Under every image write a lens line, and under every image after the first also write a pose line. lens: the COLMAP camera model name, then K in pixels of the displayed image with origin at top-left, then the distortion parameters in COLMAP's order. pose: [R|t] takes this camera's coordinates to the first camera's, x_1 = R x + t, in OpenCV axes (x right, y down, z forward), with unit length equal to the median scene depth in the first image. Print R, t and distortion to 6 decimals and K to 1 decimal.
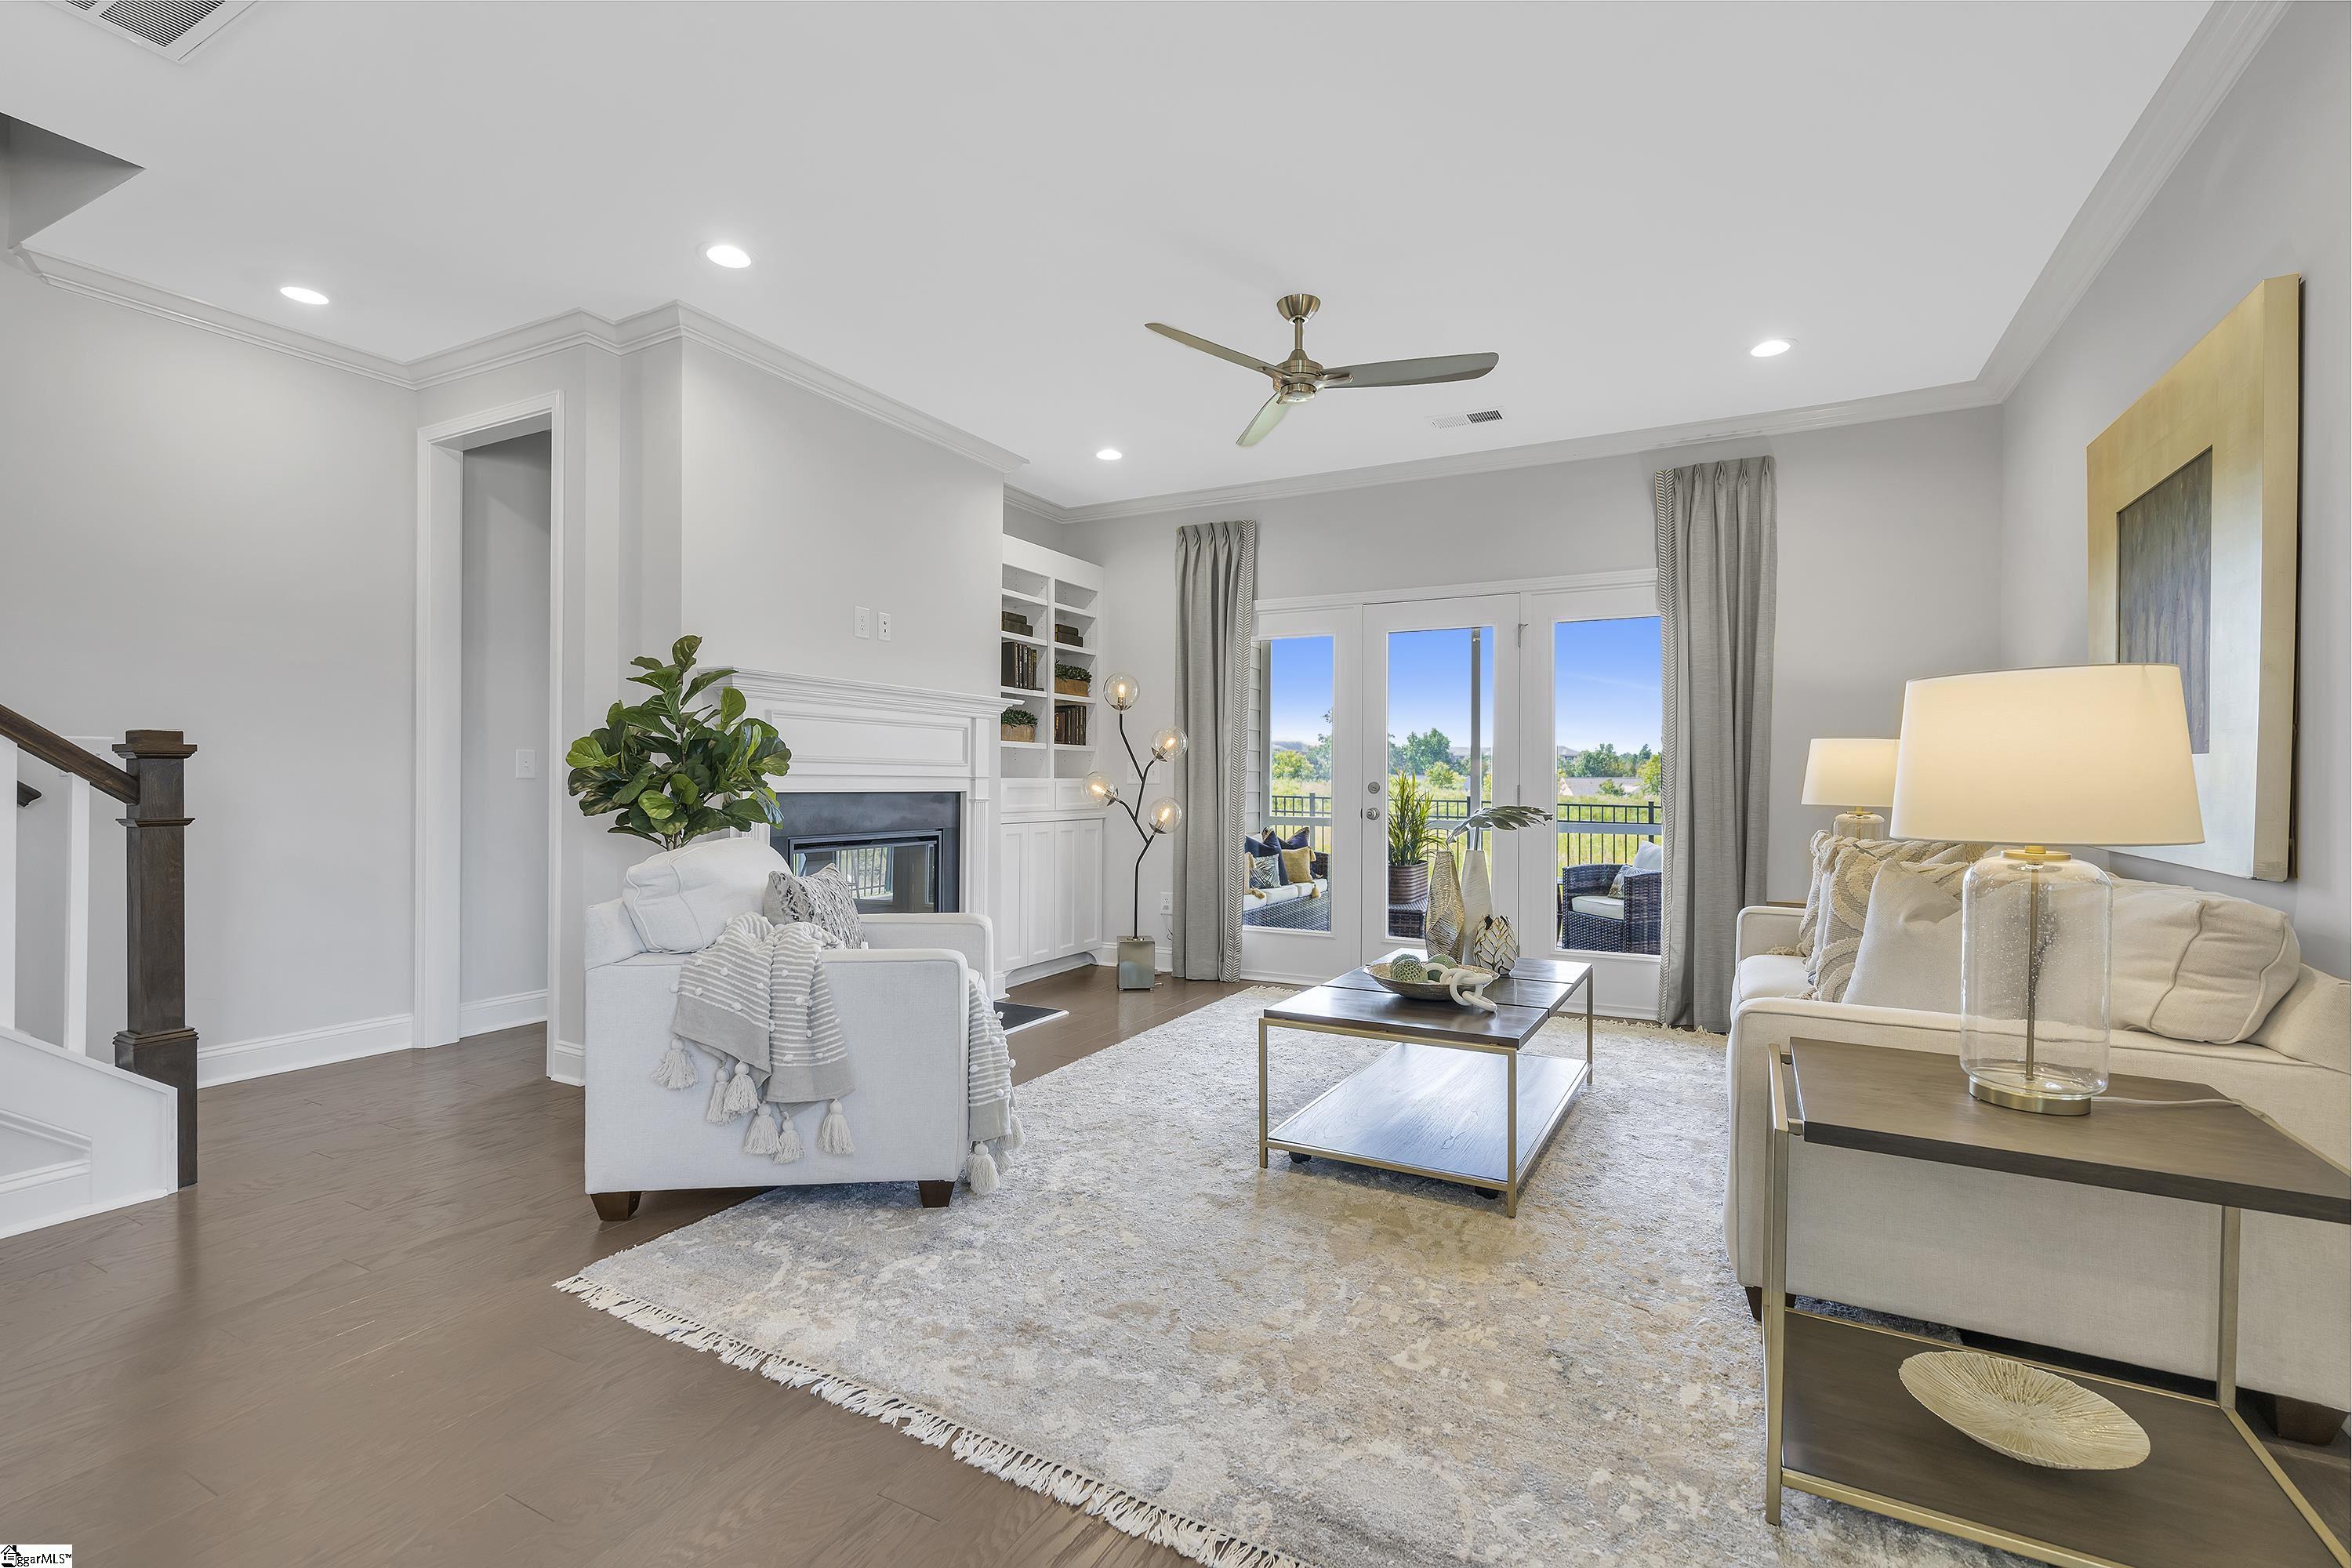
lens RADIAL K [[1053.6, 0, 1176.0], [0, 1053.6, 784.0], [0, 0, 1]] dist [-0.000882, 0.000556]
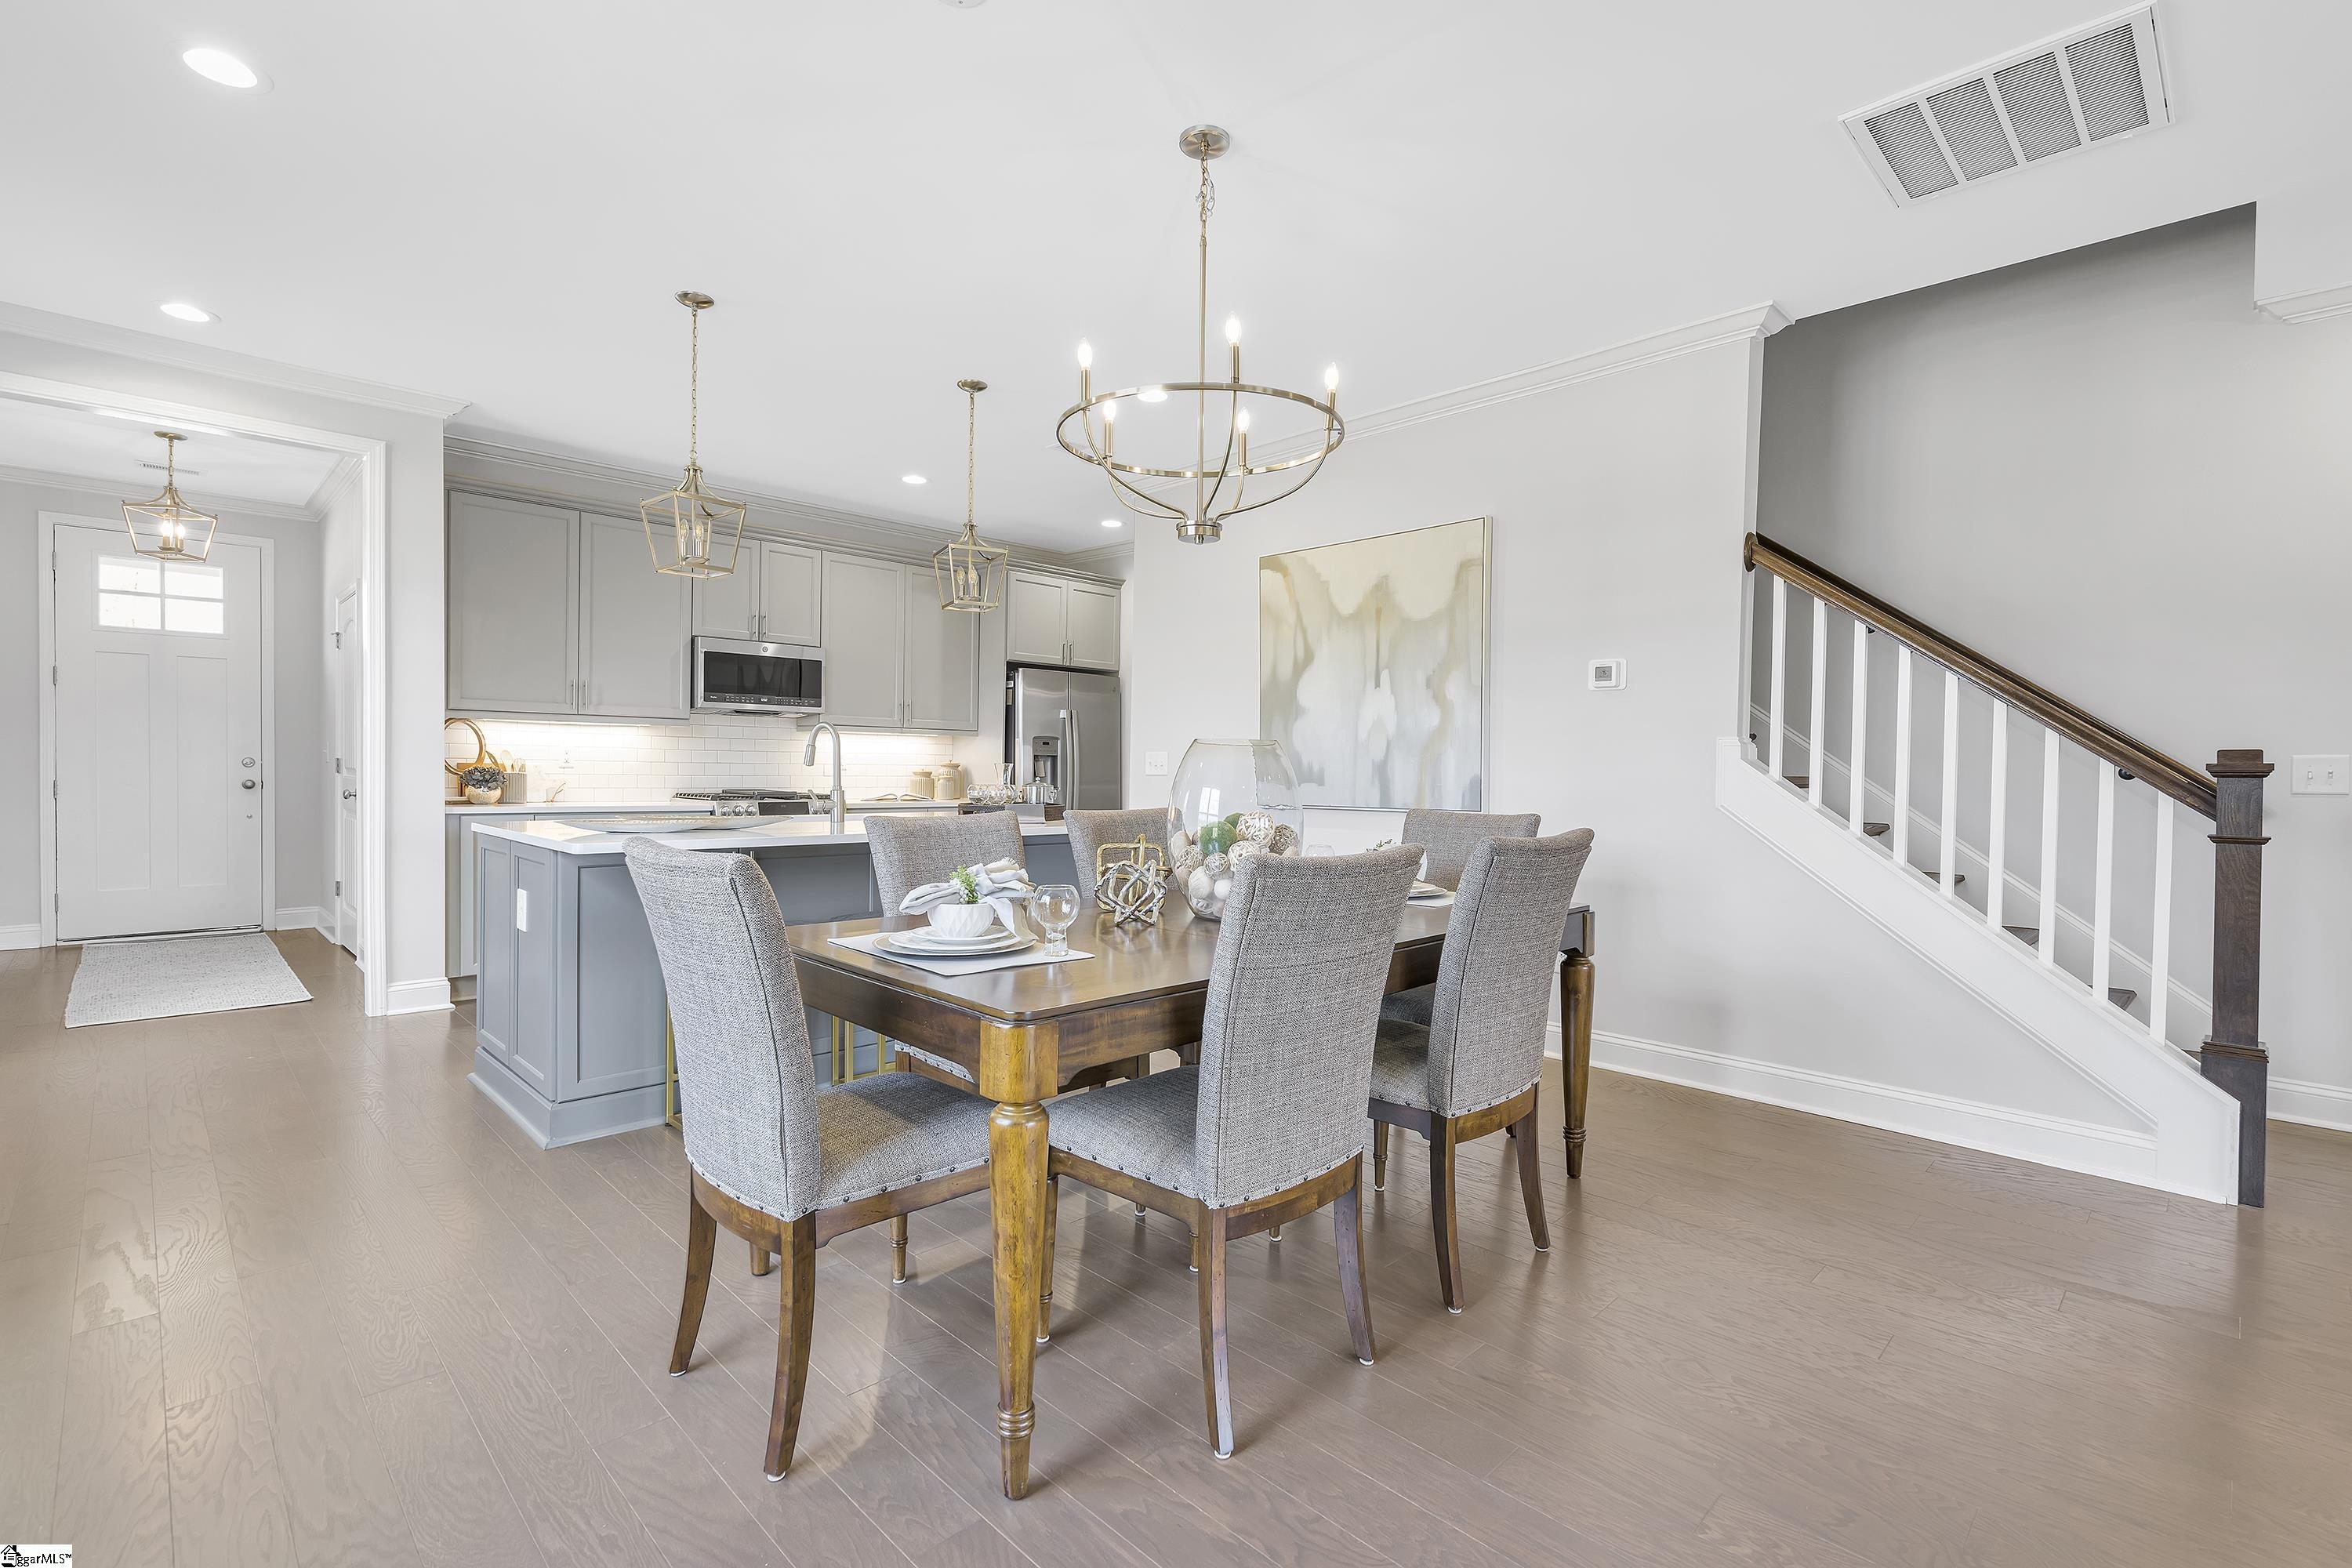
lens RADIAL K [[1064.6, 0, 1176.0], [0, 1064.6, 784.0], [0, 0, 1]] dist [0.000418, 0.000504]
pose [[-0.300319, 0.005136, -0.953825, 0.250954], [-0.019883, 0.999735, 0.011644, -0.006897], [0.953632, 0.022462, -0.300137, 0.247519]]
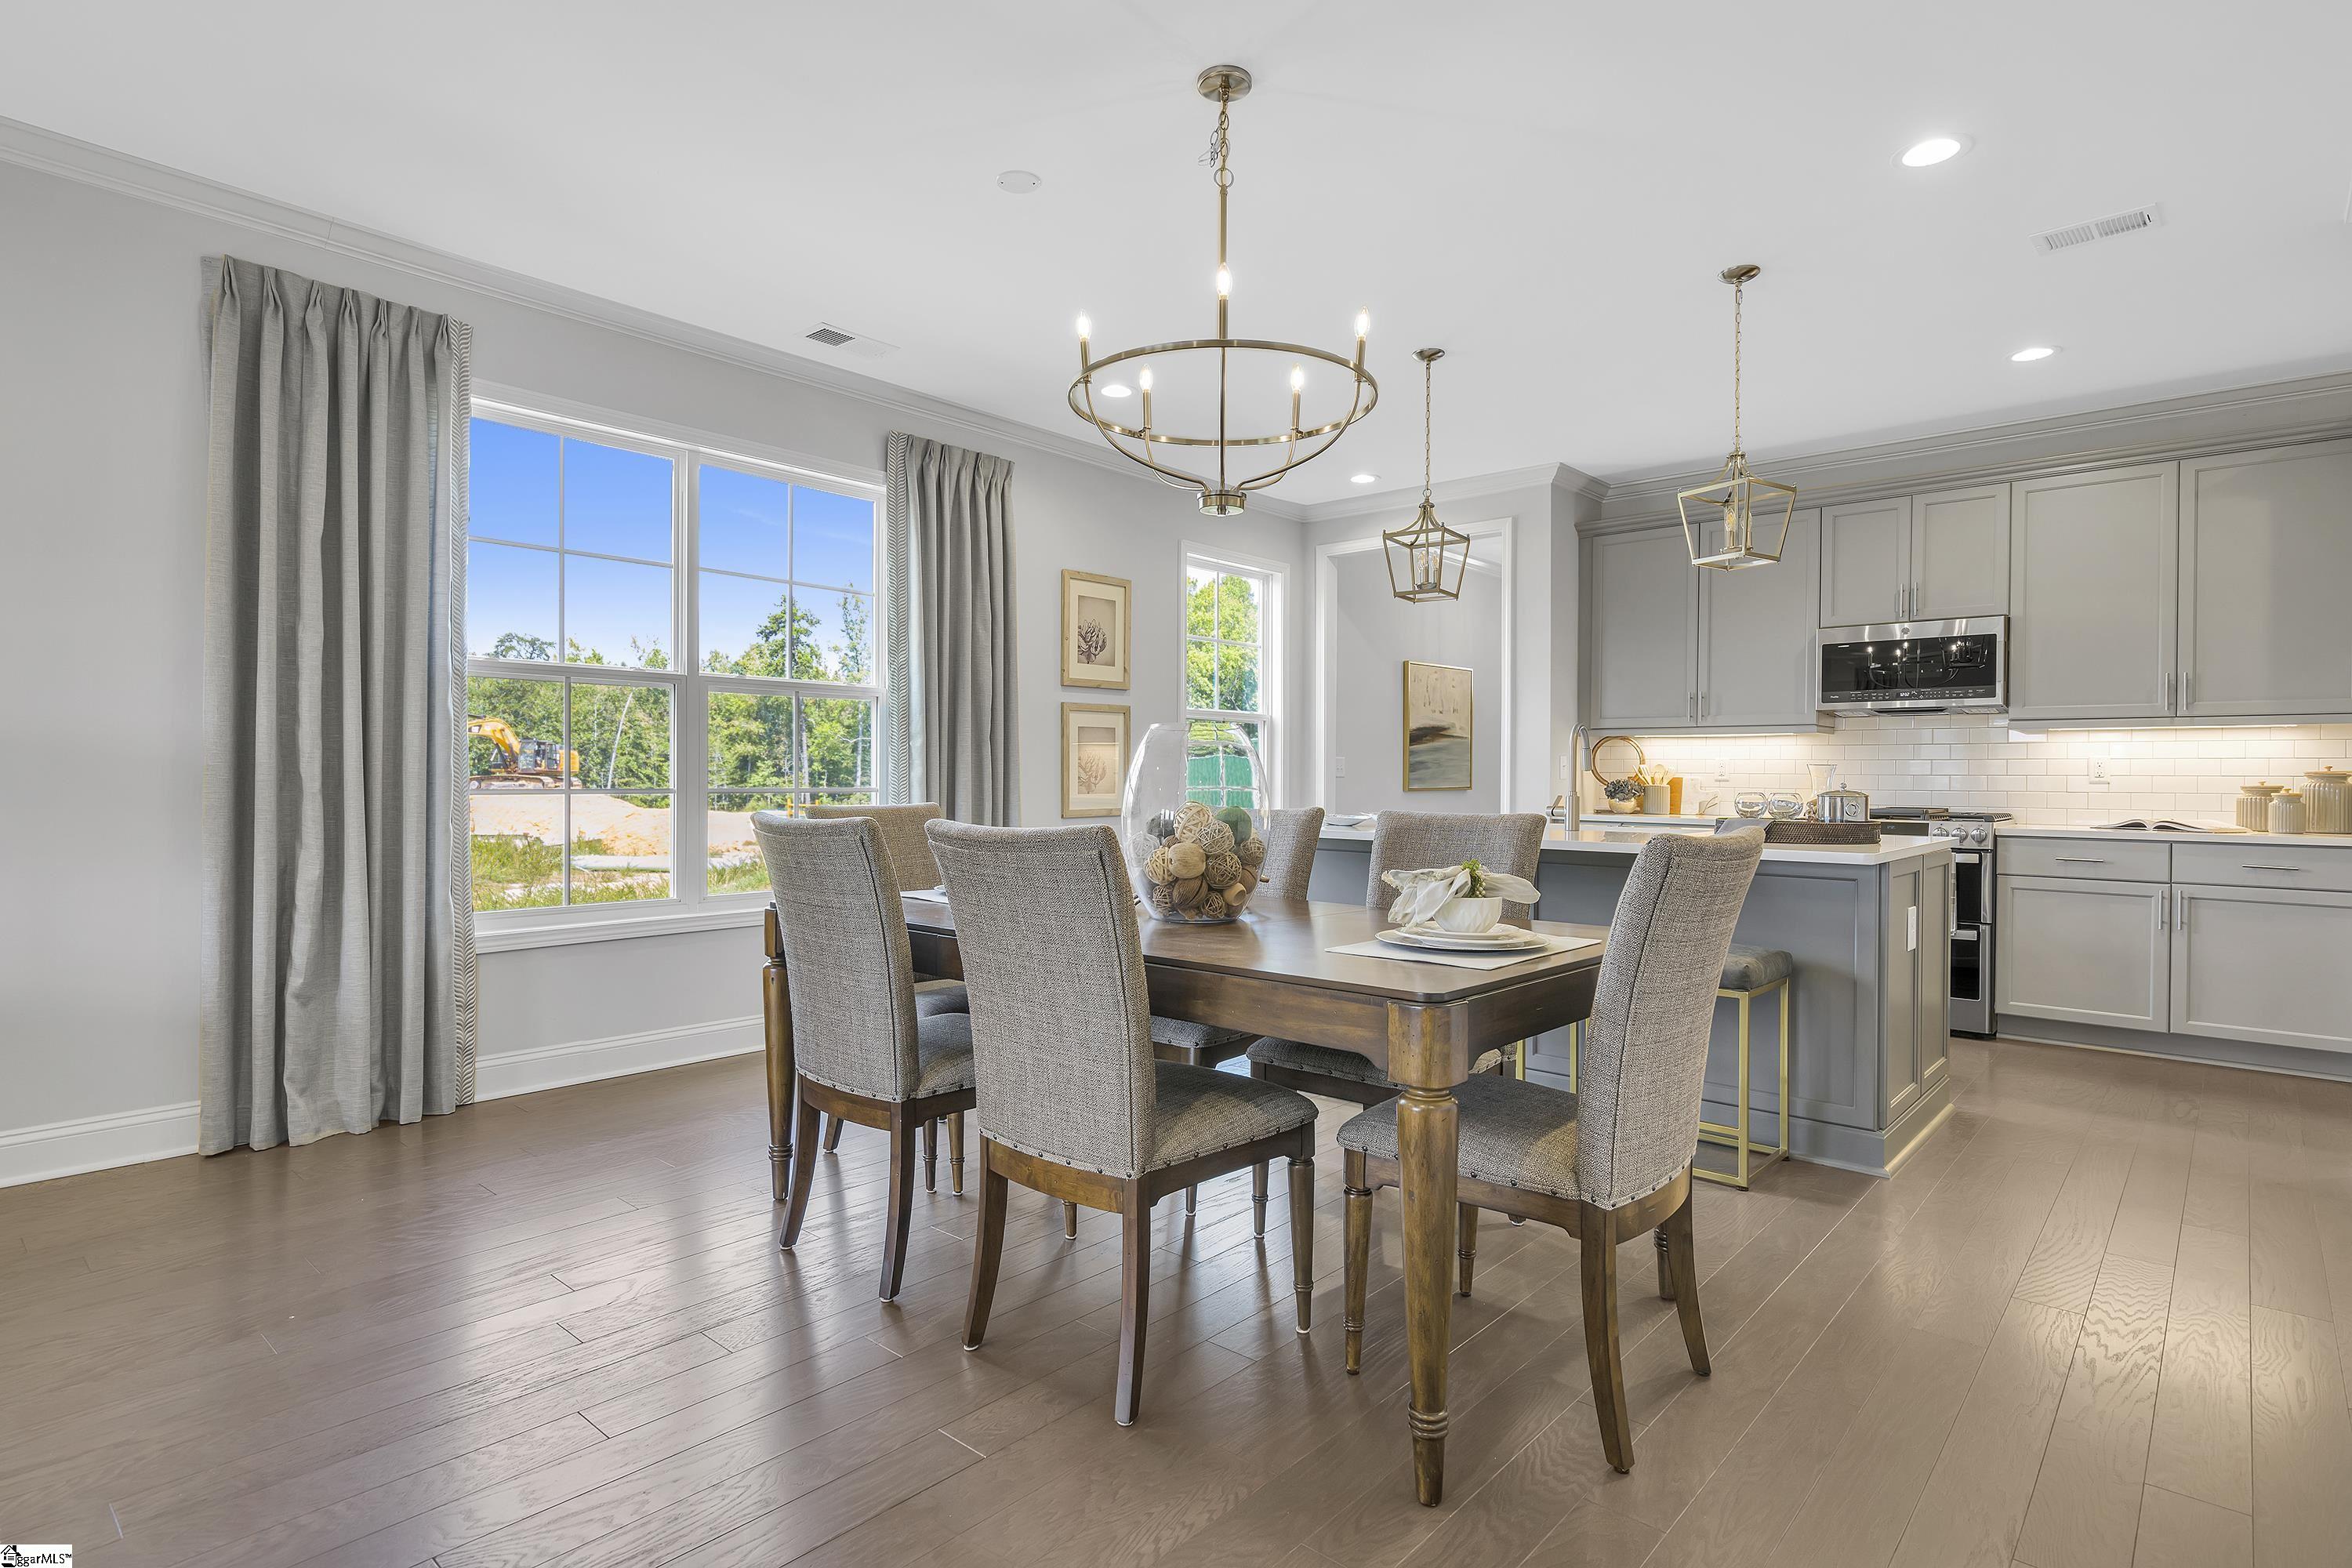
lens RADIAL K [[1189.7, 0, 1176.0], [0, 1189.7, 784.0], [0, 0, 1]] dist [0.003624, 0.000581]
pose [[-0.971520, -0.015146, 0.236473, -0.633346], [-0.012589, 0.999845, 0.012320, -0.001145], [-0.236622, 0.008993, -0.971560, 0.801463]]
